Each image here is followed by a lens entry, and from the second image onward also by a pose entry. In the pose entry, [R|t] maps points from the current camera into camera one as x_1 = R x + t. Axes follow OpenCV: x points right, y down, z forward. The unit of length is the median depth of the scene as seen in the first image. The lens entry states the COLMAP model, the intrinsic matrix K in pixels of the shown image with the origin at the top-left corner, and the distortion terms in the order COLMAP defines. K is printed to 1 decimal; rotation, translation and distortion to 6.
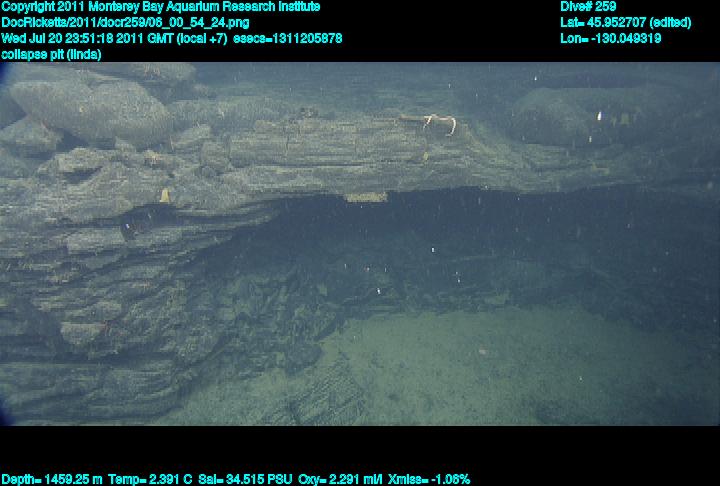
lens RADIAL K [[427.5, 0, 371.0], [0, 427.5, 257.3], [0, 0, 1]] dist [-0.015148, 0.023943]
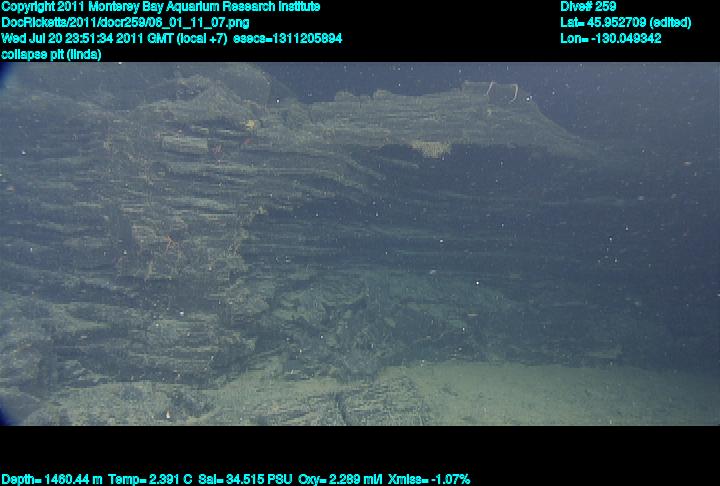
lens RADIAL K [[427.5, 0, 369.9], [0, 427.5, 248.7], [0, 0, 1]] dist [-0.015148, 0.023943]
pose [[0.976885, -0.012998, -0.213372, 0.045560], [-0.091241, 0.877309, -0.471174, 0.433179], [0.193318, 0.479750, 0.855843, 0.164706]]
